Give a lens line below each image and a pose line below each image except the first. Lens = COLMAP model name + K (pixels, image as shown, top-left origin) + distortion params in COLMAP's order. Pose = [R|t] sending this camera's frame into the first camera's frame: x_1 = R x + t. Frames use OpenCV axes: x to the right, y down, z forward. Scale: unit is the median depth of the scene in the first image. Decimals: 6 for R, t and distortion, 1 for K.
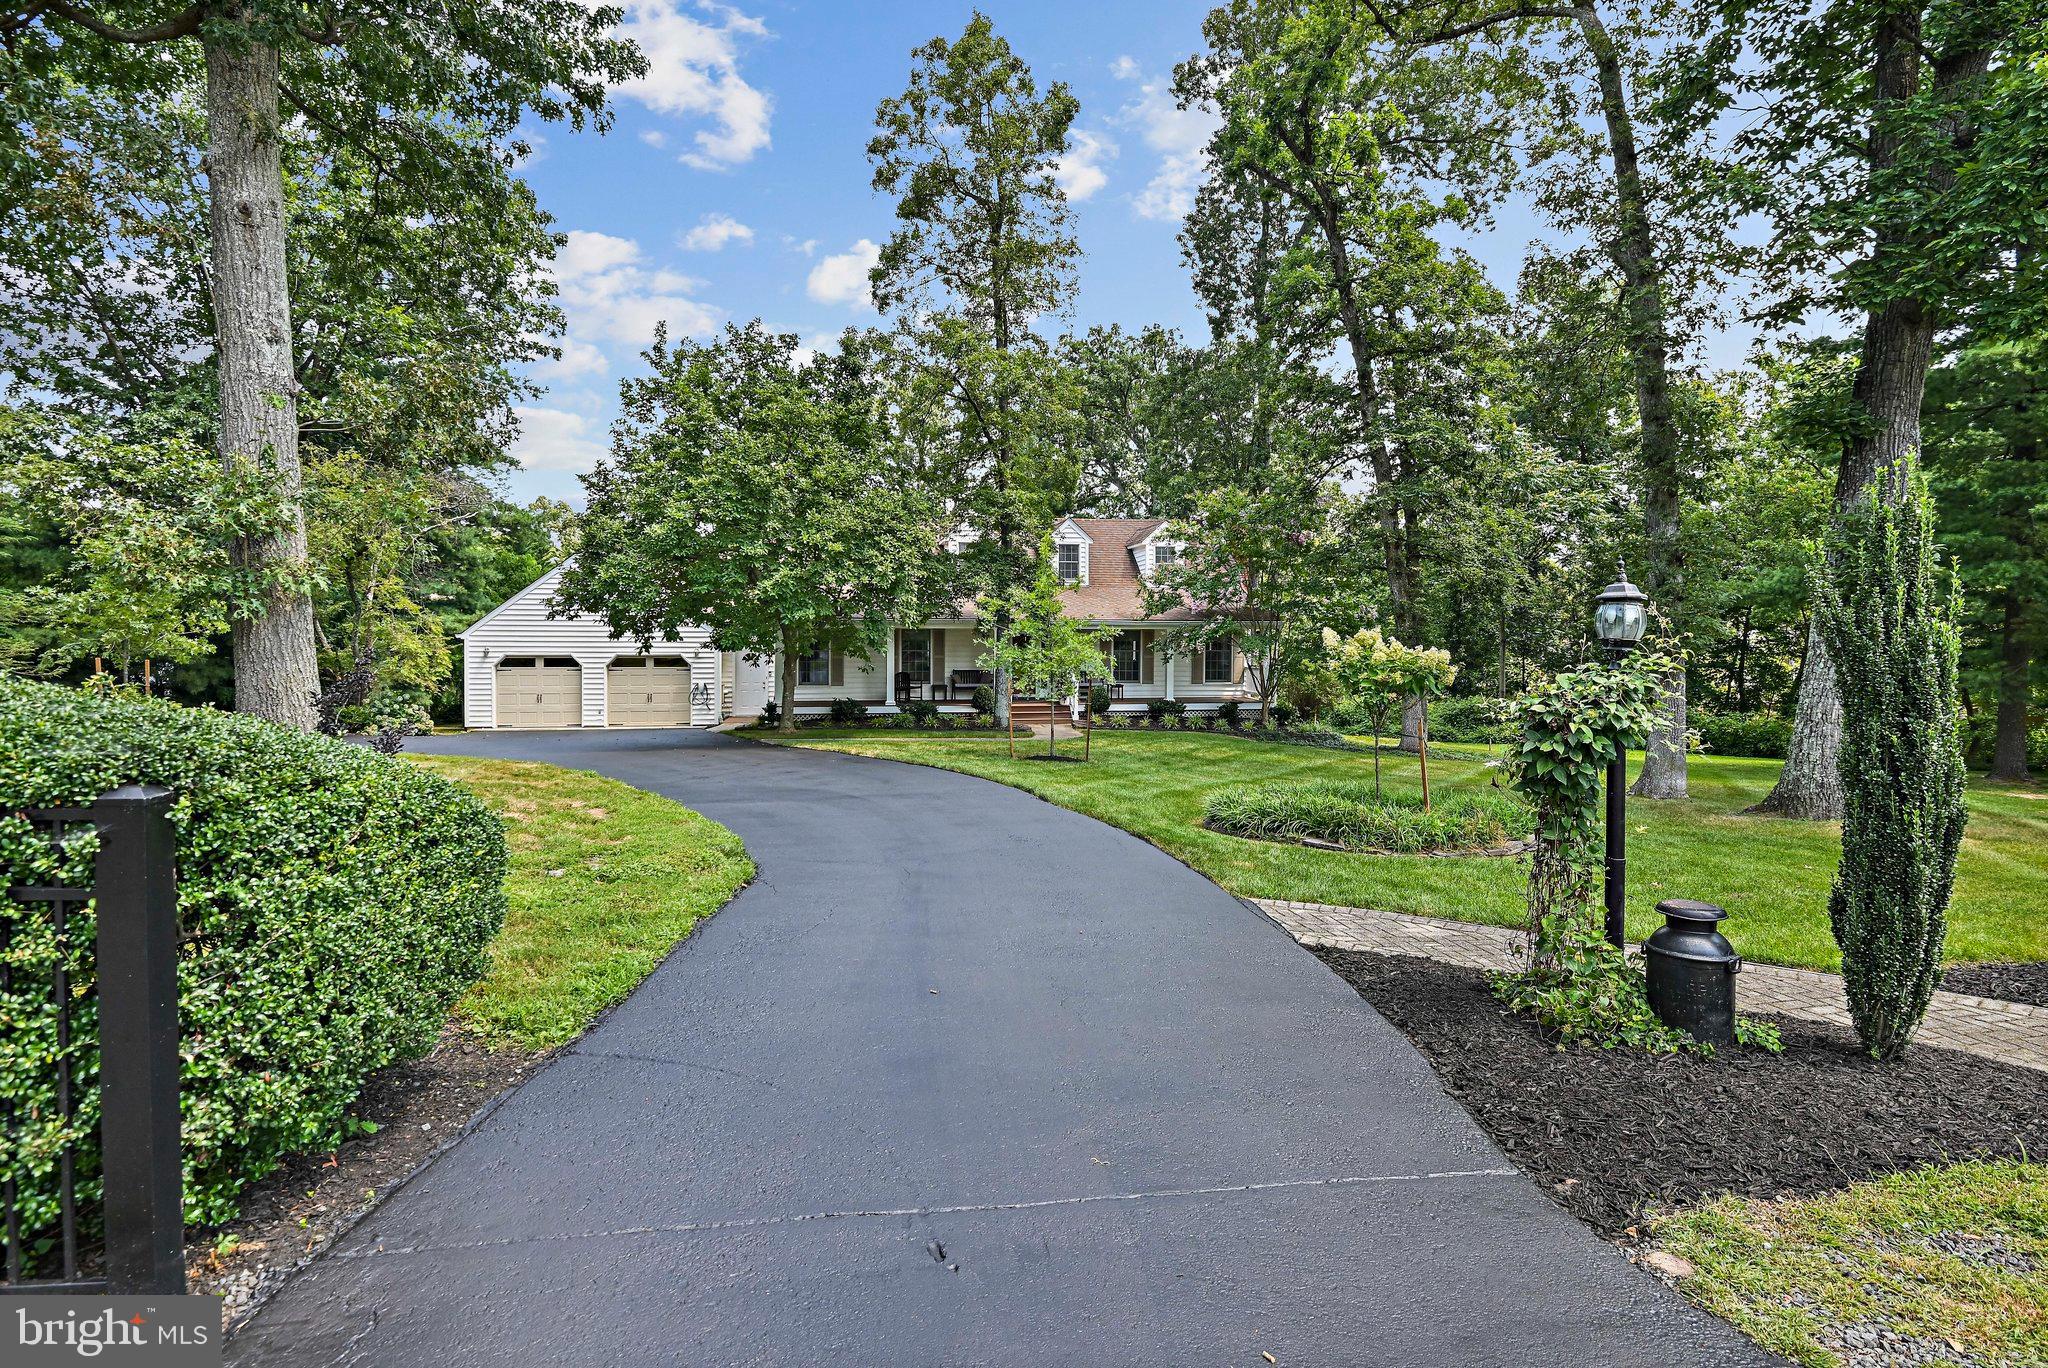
lens RADIAL K [[1017.1, 0, 1024.5], [0, 1017.1, 664.0], [0, 0, 1]] dist [-0.021796, -0.000554]
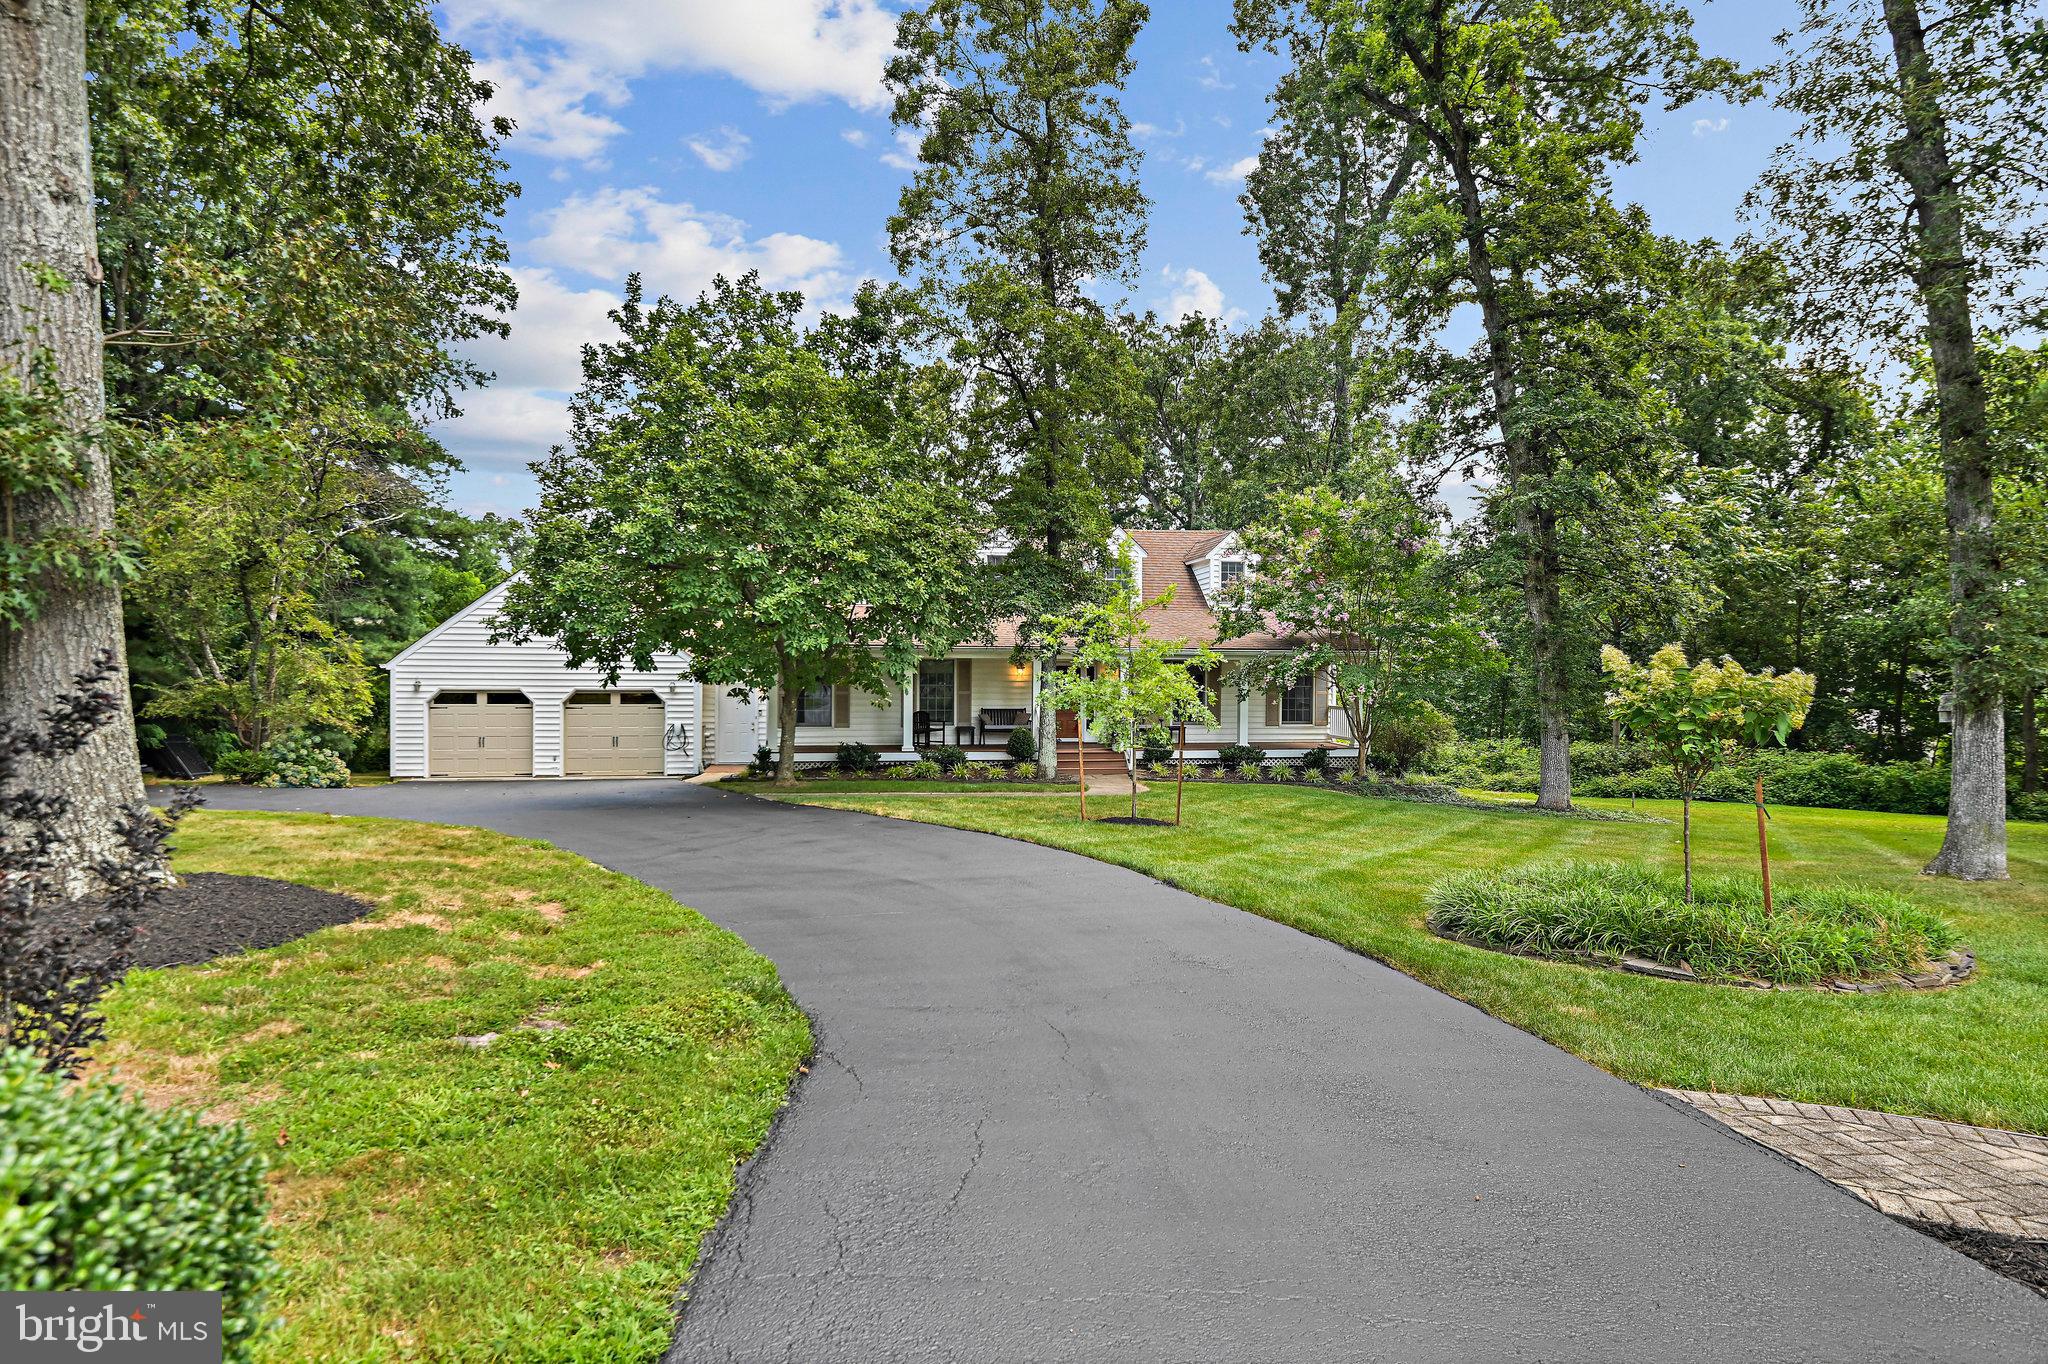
lens RADIAL K [[1113.9, 0, 1022.1], [0, 1113.9, 689.0], [0, 0, 1]] dist [-0.018718, -0.000646]
pose [[0.999996, 0.001850, 0.002296, -0.044920], [-0.001819, 0.999909, -0.013346, 0.002423], [-0.002321, 0.013342, 0.999908, 0.105590]]
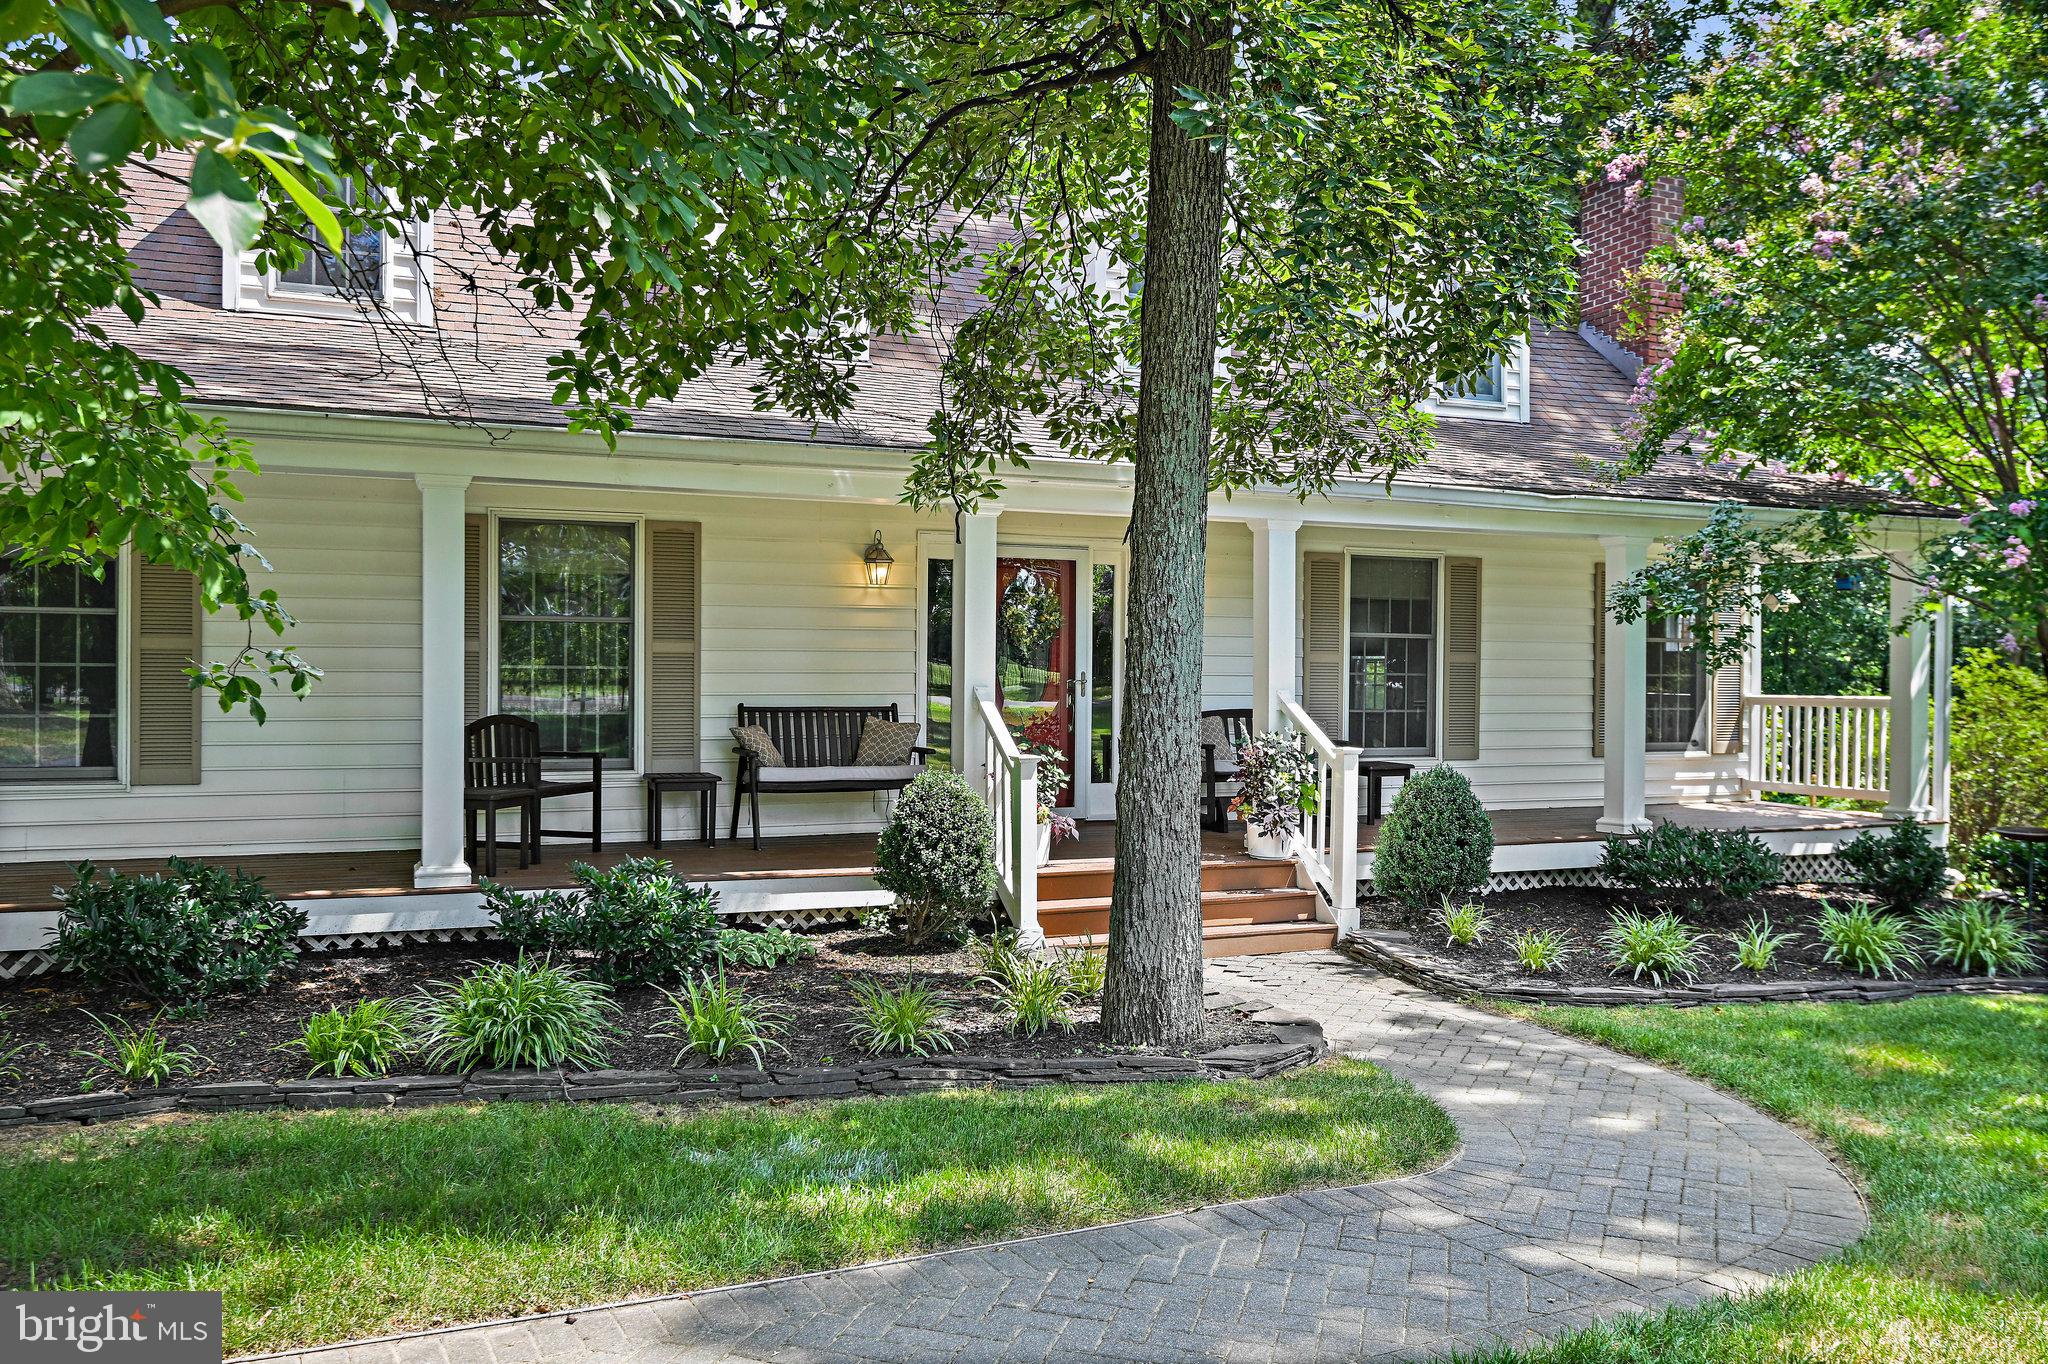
lens RADIAL K [[1521.9, 0, 1029.0], [0, 1521.9, 694.4], [0, 0, 1]] dist [0.005617, -0.000300]
pose [[0.973433, 0.003193, 0.228950, -0.097124], [0.001580, 0.999785, -0.020662, 0.012212], [-0.228967, 0.020475, 0.973219, 0.749512]]
